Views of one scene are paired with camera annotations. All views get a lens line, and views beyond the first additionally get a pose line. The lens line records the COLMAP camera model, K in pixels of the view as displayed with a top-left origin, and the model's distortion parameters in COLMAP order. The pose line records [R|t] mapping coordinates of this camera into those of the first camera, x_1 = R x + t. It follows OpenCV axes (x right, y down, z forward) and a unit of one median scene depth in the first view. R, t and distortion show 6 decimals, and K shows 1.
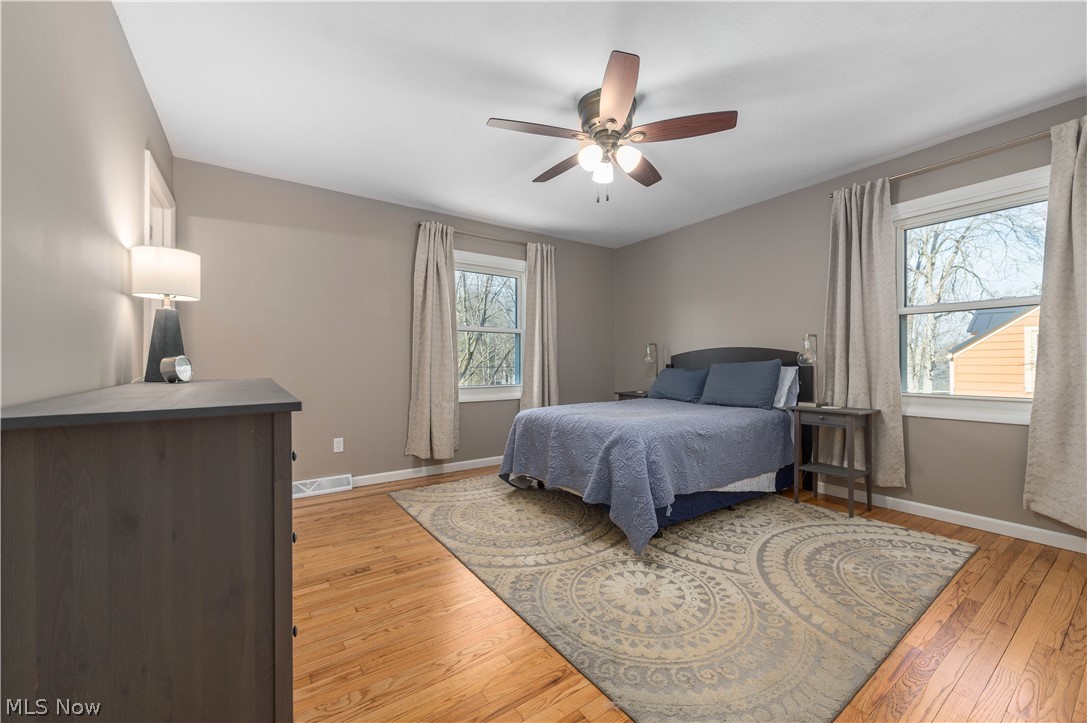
lens RADIAL K [[425.8, 0, 557.3], [0, 425.8, 362.1], [0, 0, 1]] dist [0.021860, -0.006925]
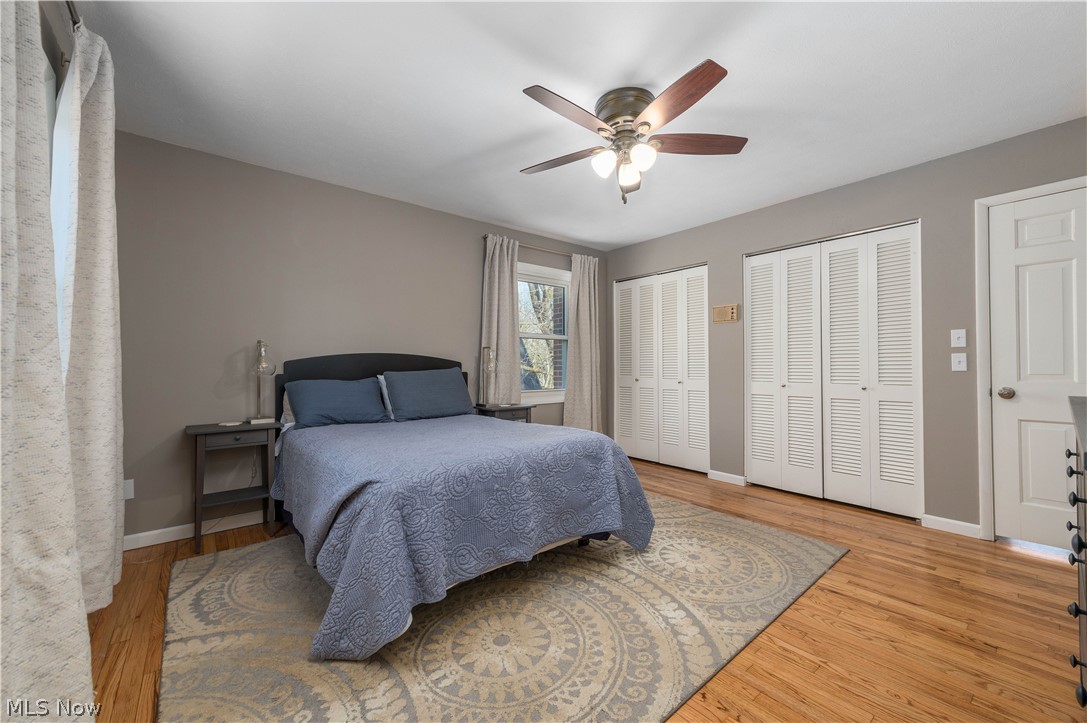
lens RADIAL K [[425.8, 0, 557.3], [0, 425.8, 362.1], [0, 0, 1]] dist [0.021860, -0.006925]
pose [[-0.085589, 0.015024, 0.996217, -0.872082], [0.003134, 0.999885, -0.014810, -0.005912], [-0.996326, 0.001854, -0.085627, 1.300710]]
